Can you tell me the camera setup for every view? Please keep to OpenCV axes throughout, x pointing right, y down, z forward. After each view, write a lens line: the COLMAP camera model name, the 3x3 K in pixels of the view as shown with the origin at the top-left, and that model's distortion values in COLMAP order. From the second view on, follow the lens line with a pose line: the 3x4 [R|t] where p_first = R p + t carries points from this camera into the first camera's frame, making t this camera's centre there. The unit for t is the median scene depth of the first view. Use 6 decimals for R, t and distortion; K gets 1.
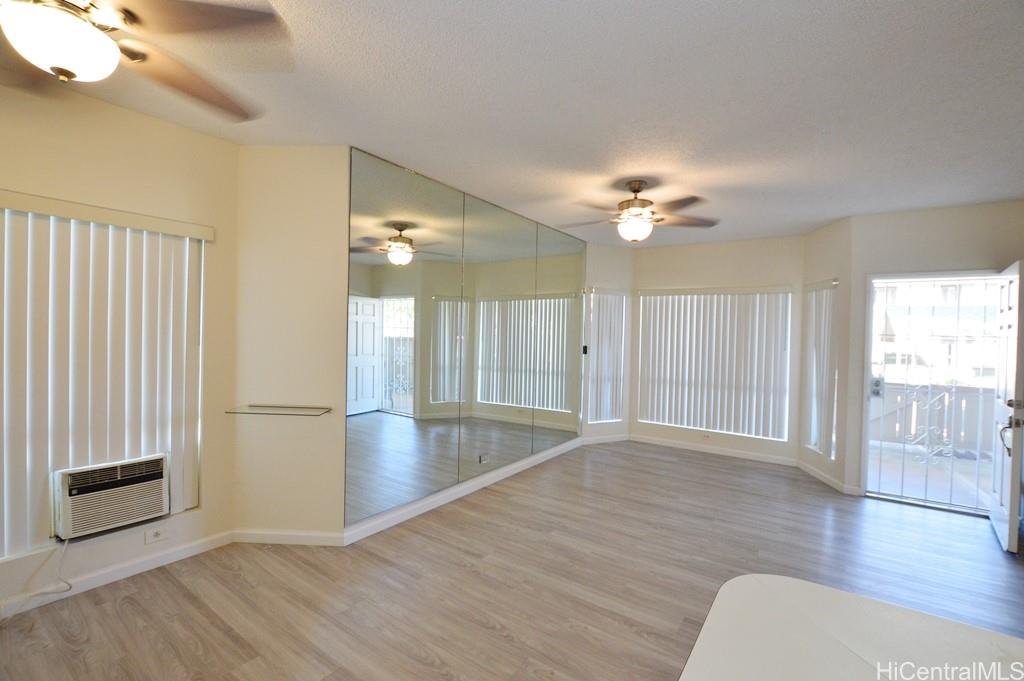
lens RADIAL K [[454.7, 0, 507.7], [0, 454.7, 341.1], [0, 0, 1]] dist [-0.037018, 0.007343]
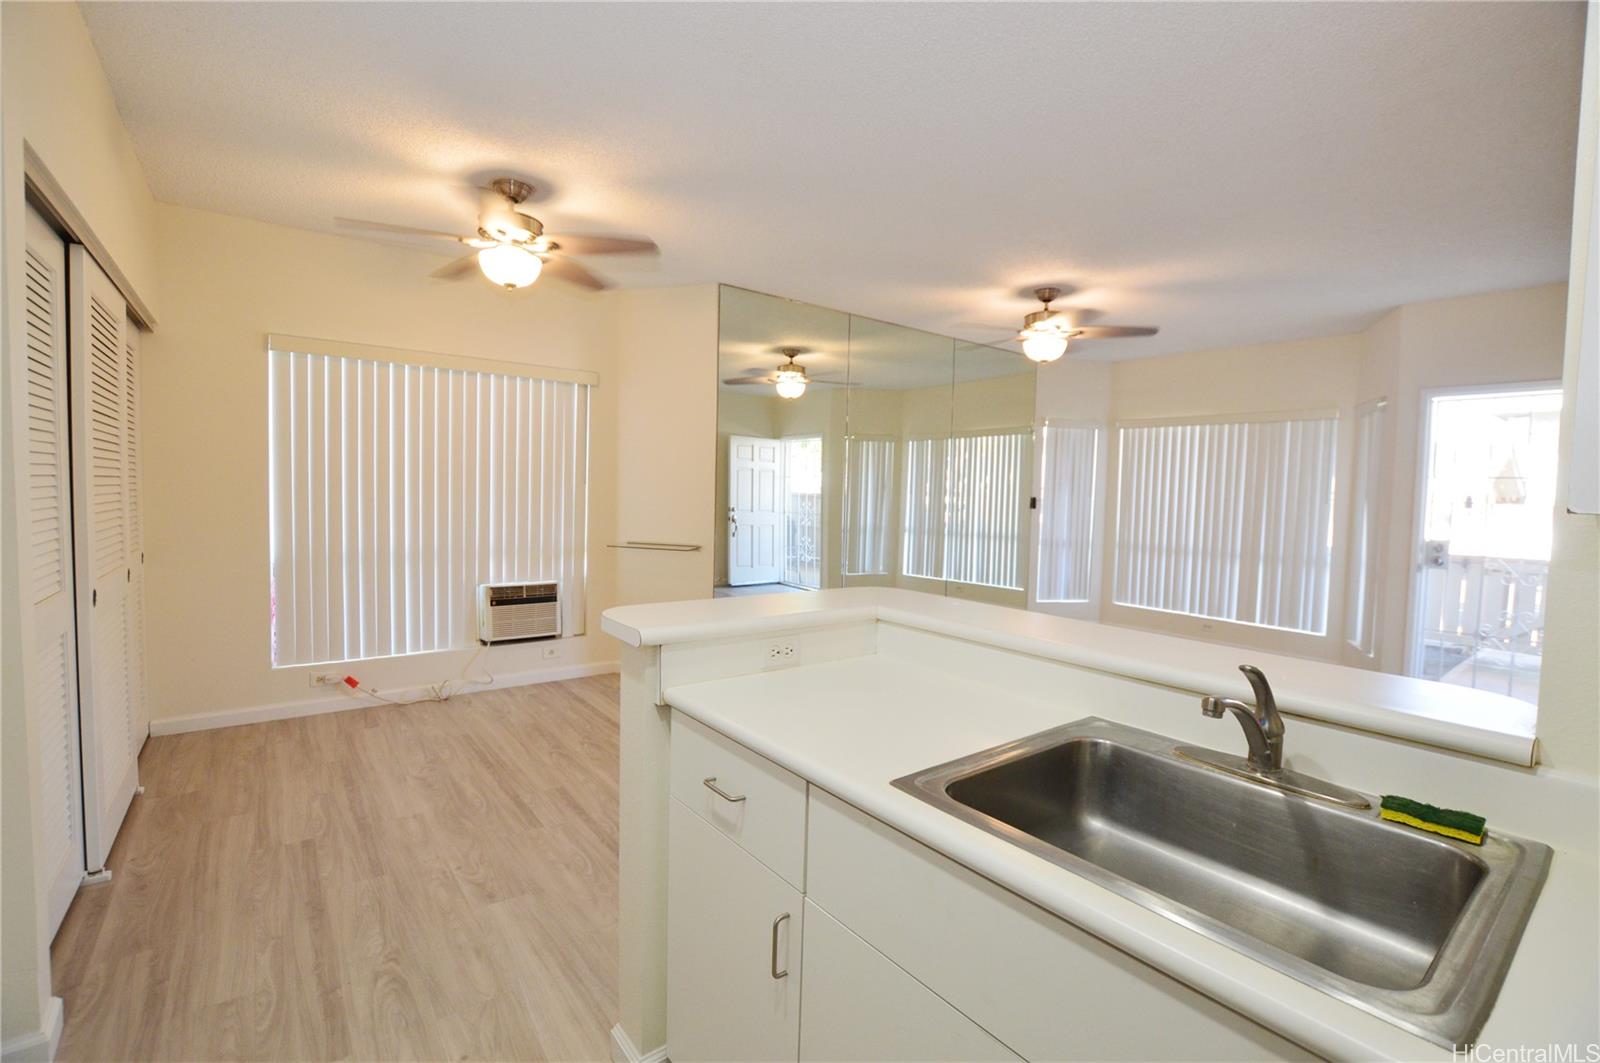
lens RADIAL K [[708.7, 0, 791.1], [0, 708.7, 528.6], [0, 0, 1]] dist [-0.031851, 0.005732]
pose [[0.954570, 0.017579, -0.297468, 0.190200], [-0.008533, 0.999462, 0.031680, 0.039760], [0.297864, -0.027702, 0.954206, -0.314097]]
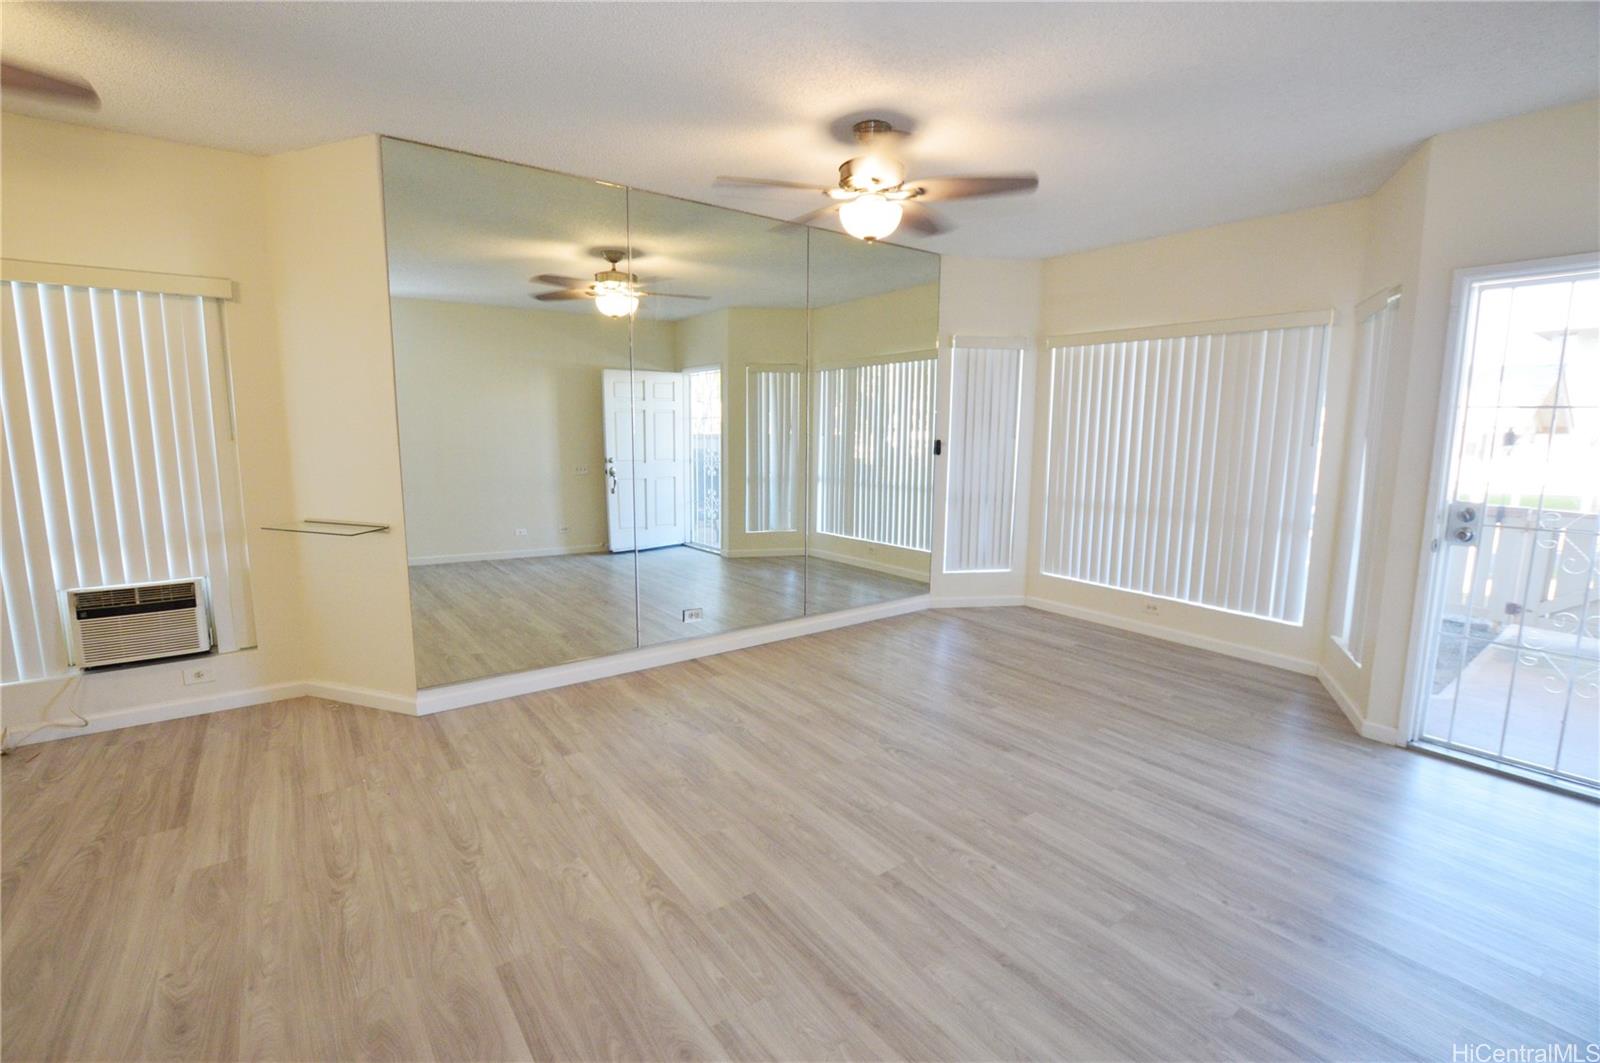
lens RADIAL K [[708.7, 0, 791.1], [0, 708.7, 528.6], [0, 0, 1]] dist [-0.031851, 0.005732]
pose [[0.948048, 0.028229, -0.316873, 0.393019], [0.010214, 0.992841, 0.119006, 0.018365], [0.317964, -0.116060, 0.940972, 0.110602]]
